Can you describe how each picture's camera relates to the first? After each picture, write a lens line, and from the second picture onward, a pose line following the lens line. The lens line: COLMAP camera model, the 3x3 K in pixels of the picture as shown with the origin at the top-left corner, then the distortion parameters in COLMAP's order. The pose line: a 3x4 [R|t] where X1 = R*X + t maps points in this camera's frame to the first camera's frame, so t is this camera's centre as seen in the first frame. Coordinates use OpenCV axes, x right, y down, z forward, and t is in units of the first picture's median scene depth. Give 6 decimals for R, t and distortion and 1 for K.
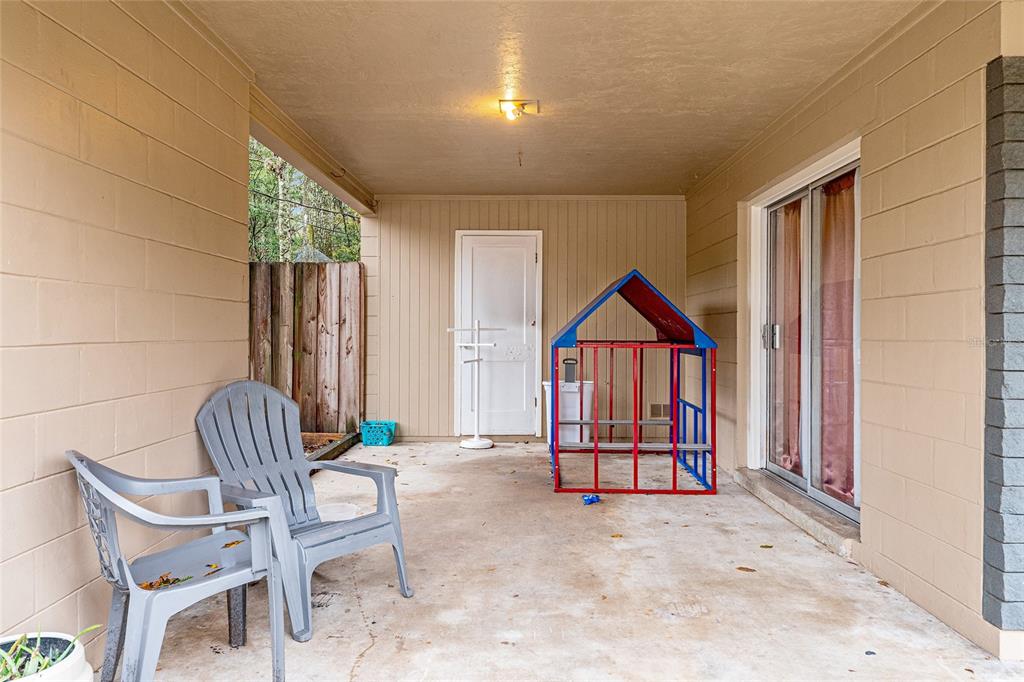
lens RADIAL K [[696.5, 0, 511.1], [0, 696.5, 330.0], [0, 0, 1]] dist [0.000389, -0.005287]
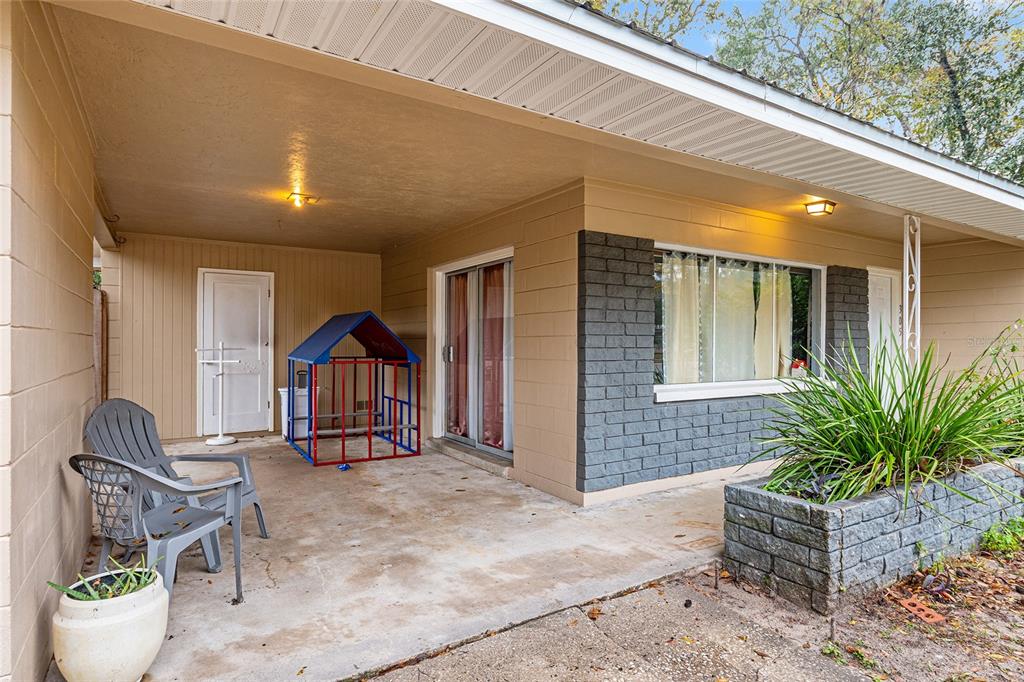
lens RADIAL K [[562.2, 0, 512.5], [0, 562.2, 343.6], [0, 0, 1]] dist [-0.002792, -0.000211]
pose [[0.837190, -0.002004, 0.546909, -0.248031], [-0.000904, 0.999987, 0.005049, -0.025651], [-0.546911, -0.004721, 0.837177, -0.195367]]
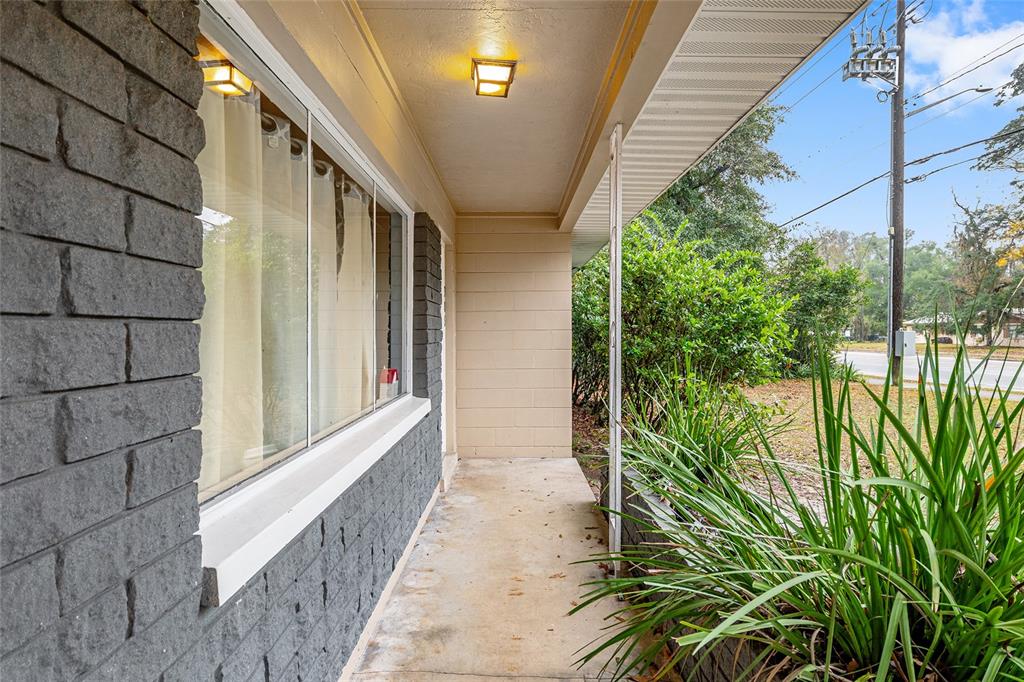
lens RADIAL K [[579.0, 0, 514.4], [0, 579.0, 339.6], [0, 0, 1]] dist [-0.000781, -0.000244]
pose [[-0.025327, -0.012727, 0.999598, 0.313589], [-0.003327, 0.999914, 0.012647, -0.031520], [-0.999674, -0.003006, -0.025367, 0.428037]]
